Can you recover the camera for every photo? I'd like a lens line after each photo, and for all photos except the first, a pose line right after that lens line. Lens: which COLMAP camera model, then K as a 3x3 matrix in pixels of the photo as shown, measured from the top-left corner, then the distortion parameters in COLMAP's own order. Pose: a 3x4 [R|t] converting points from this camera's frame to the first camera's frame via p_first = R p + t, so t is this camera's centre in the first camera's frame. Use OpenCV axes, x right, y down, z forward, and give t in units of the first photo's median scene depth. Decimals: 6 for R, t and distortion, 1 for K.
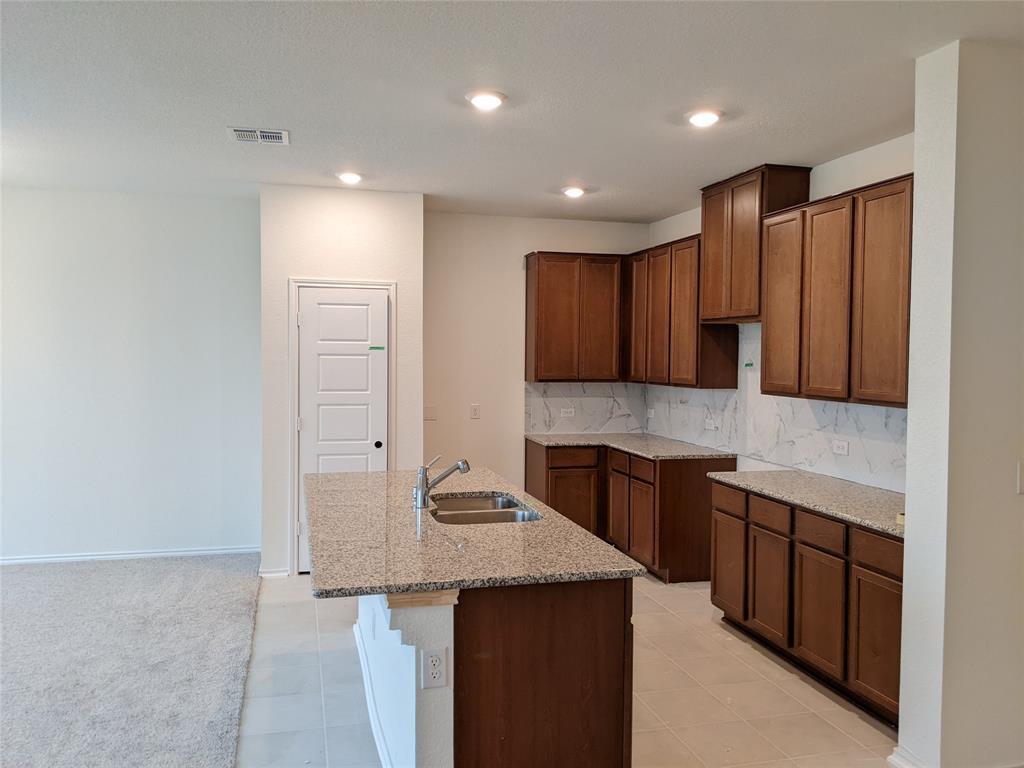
lens RADIAL K [[813.8, 0, 510.8], [0, 813.8, 379.6], [0, 0, 1]] dist [0.086087, -0.154197]
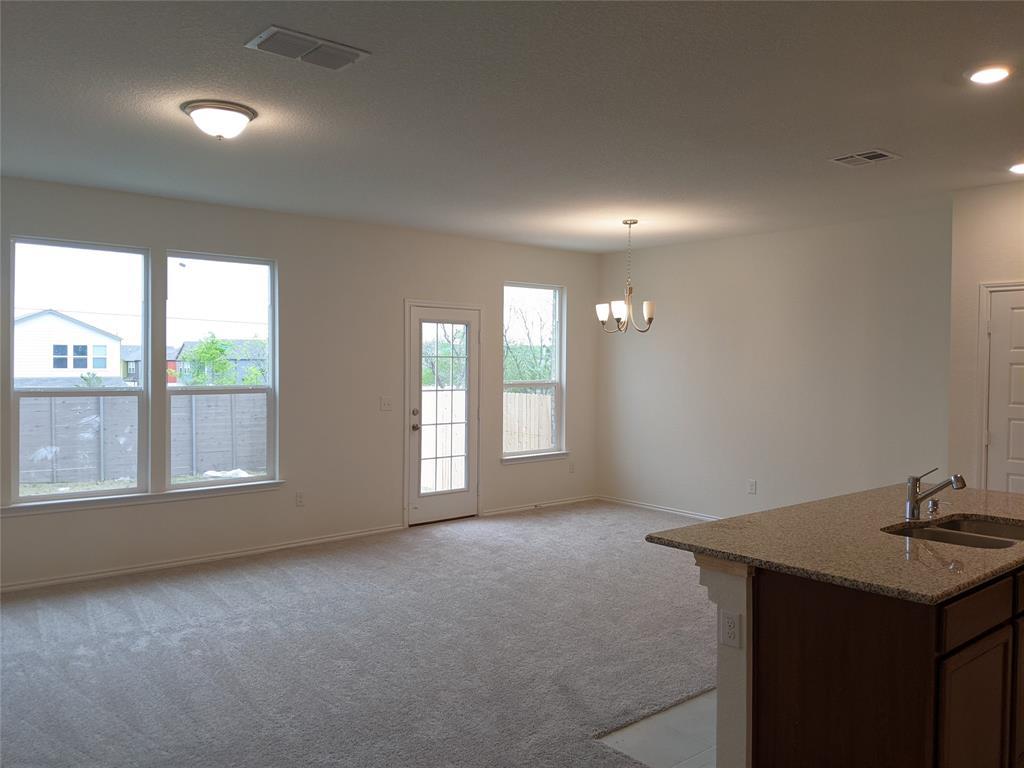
lens RADIAL K [[813.8, 0, 510.8], [0, 813.8, 379.6], [0, 0, 1]] dist [0.086087, -0.154197]
pose [[0.440505, 0.017480, -0.897580, 0.766595], [-0.036836, 0.999320, 0.001384, 0.013592], [0.896994, 0.032454, 0.440849, 0.201205]]
